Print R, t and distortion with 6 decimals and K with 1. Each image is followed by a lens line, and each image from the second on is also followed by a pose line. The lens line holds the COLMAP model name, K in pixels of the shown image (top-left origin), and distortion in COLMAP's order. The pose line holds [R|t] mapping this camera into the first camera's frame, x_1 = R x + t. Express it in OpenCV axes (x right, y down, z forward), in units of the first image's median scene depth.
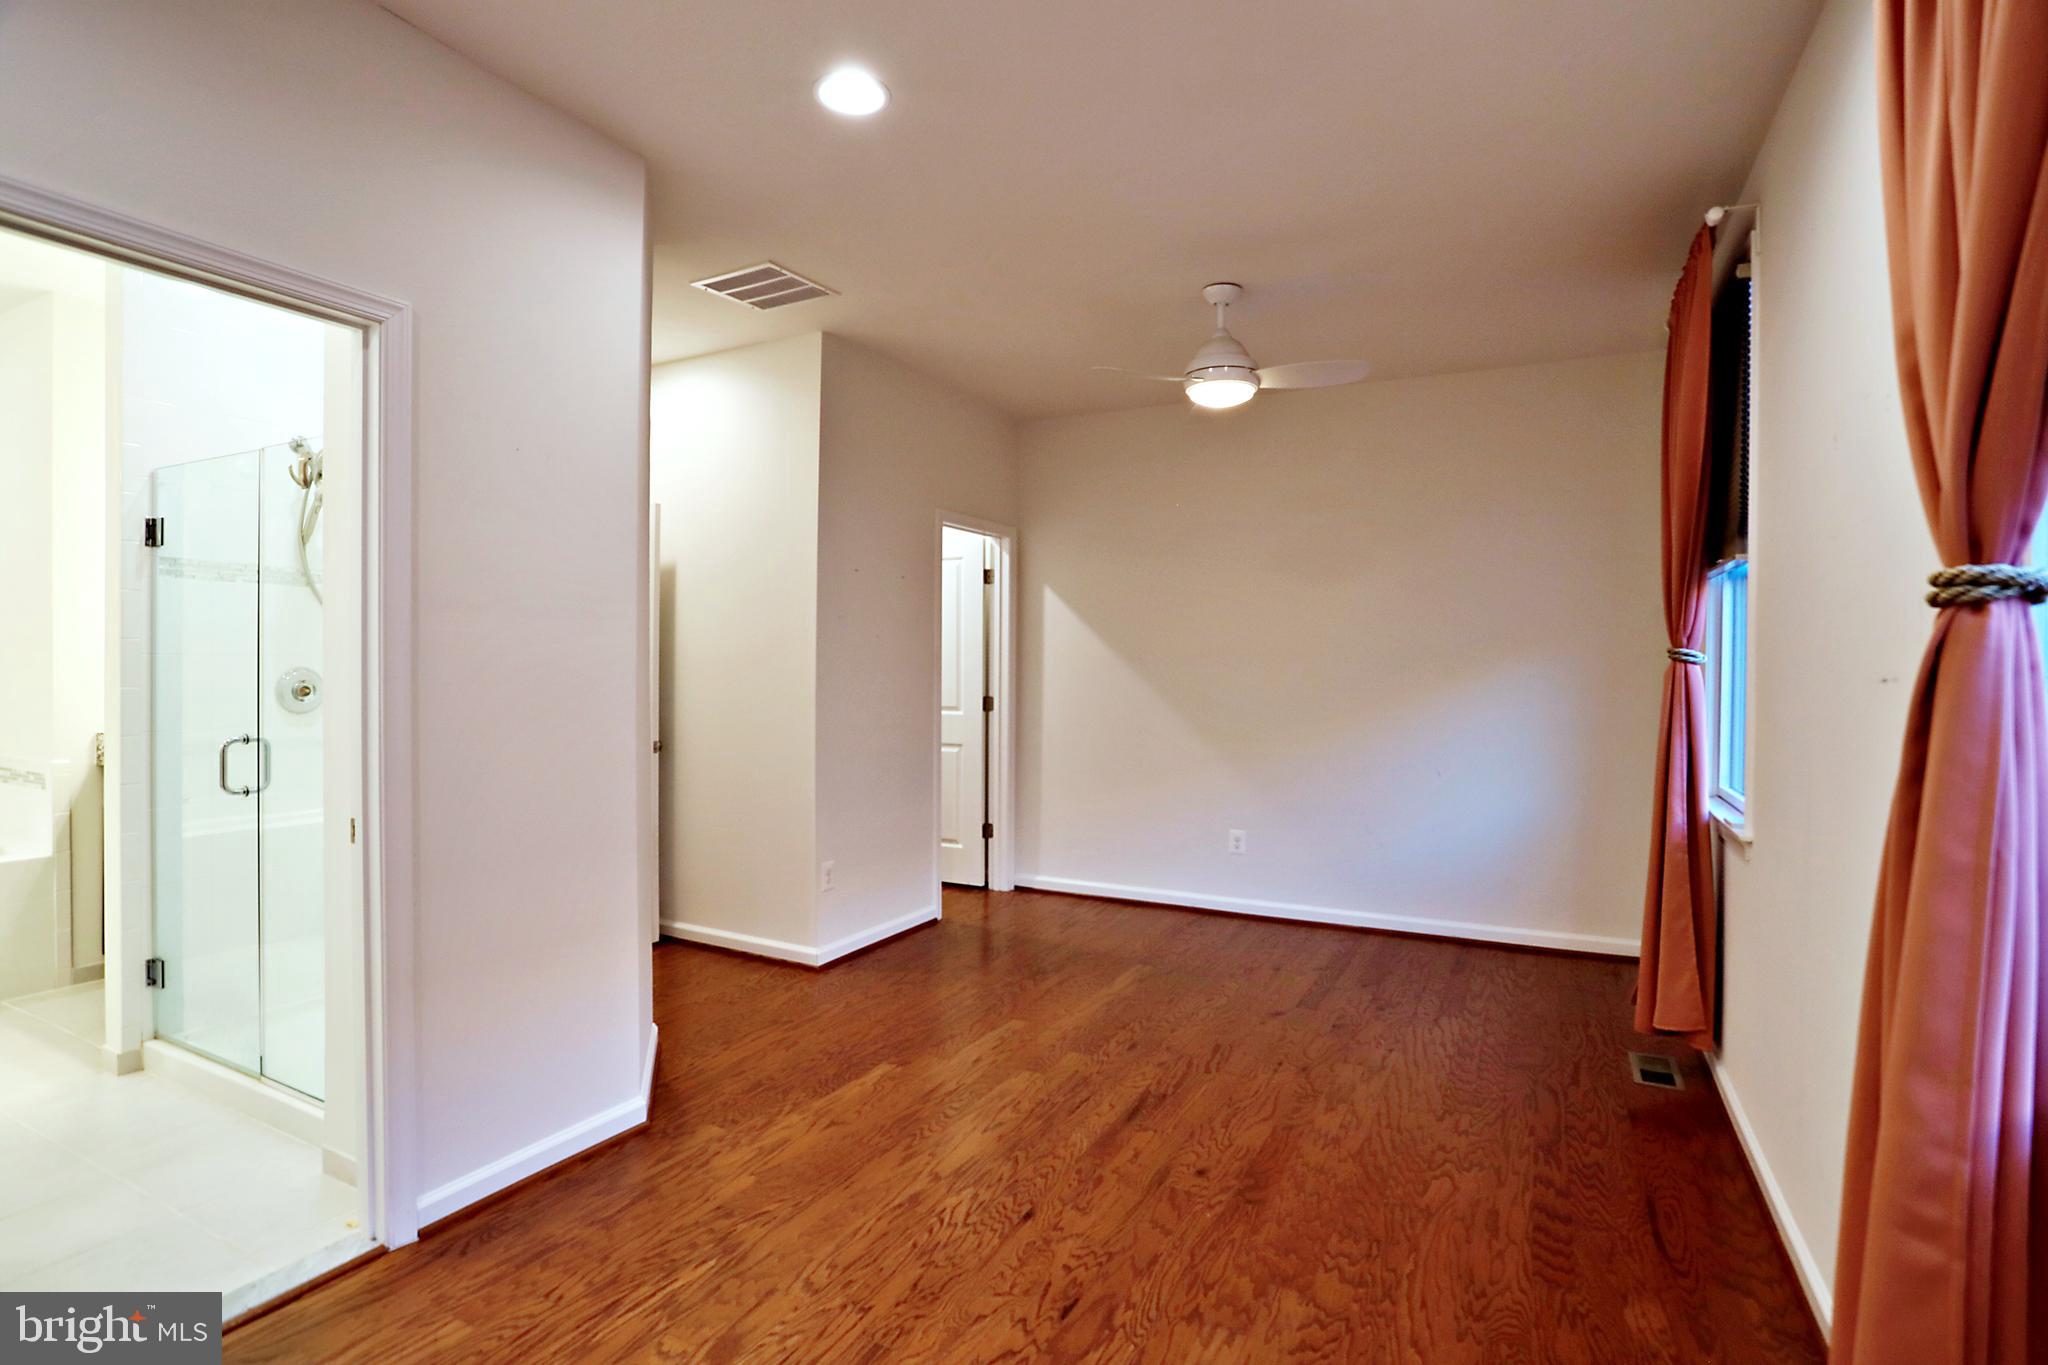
lens RADIAL K [[996.1, 0, 1026.9], [0, 996.1, 673.0], [0, 0, 1]] dist [-0.061197, 0.030654]
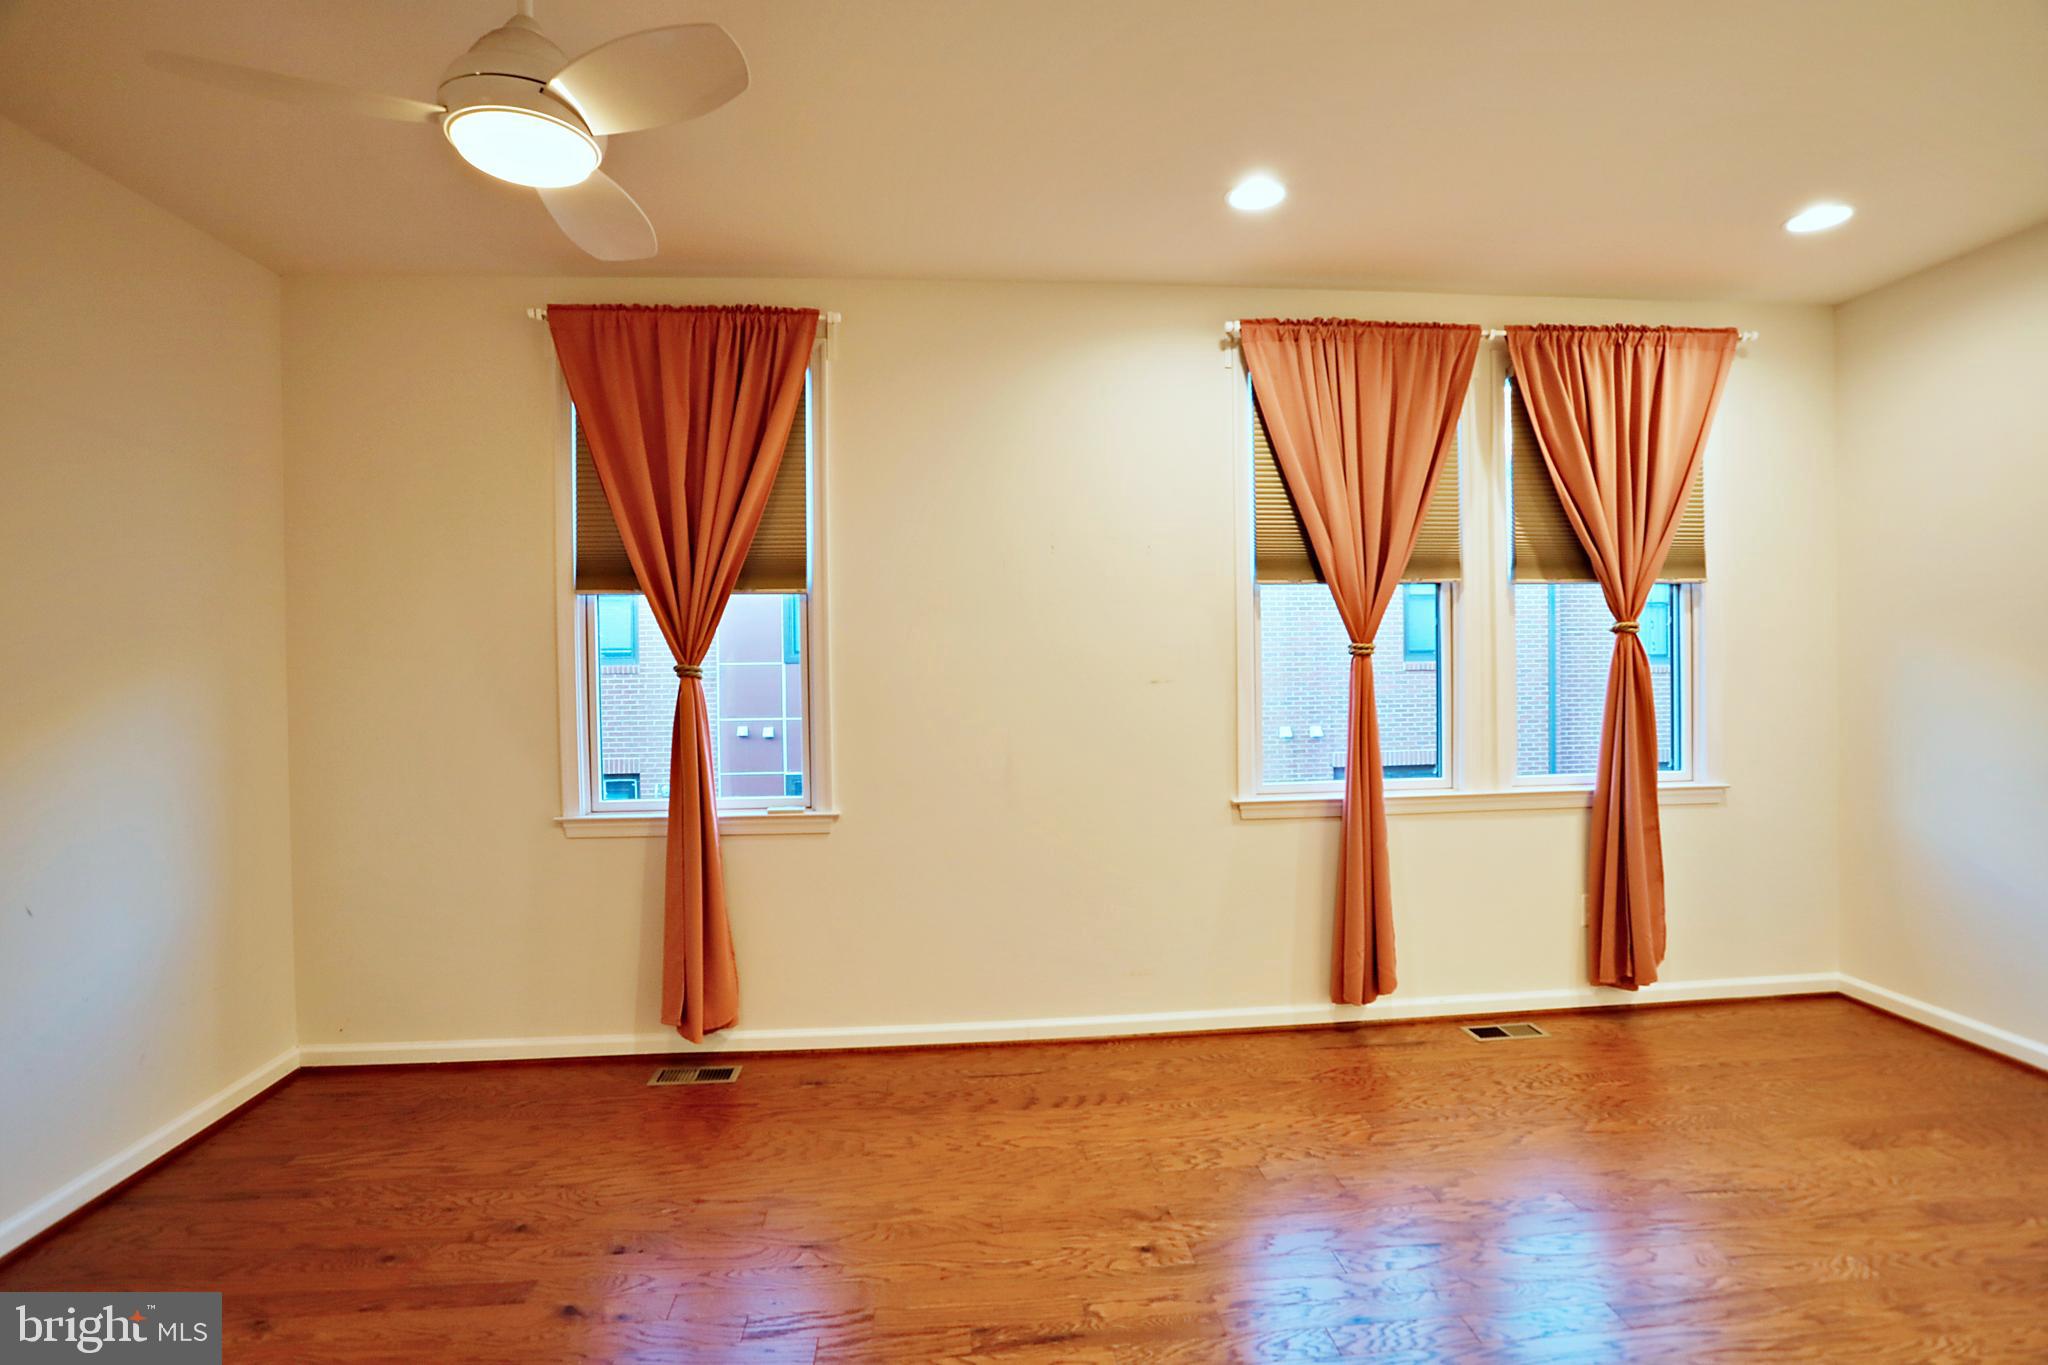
lens RADIAL K [[996.1, 0, 1026.9], [0, 996.1, 673.0], [0, 0, 1]] dist [-0.061197, 0.030654]
pose [[-0.549991, -0.001593, 0.835169, -0.469671], [0.014235, 0.999835, 0.011282, -0.026923], [-0.835049, 0.018093, -0.549878, 1.451725]]
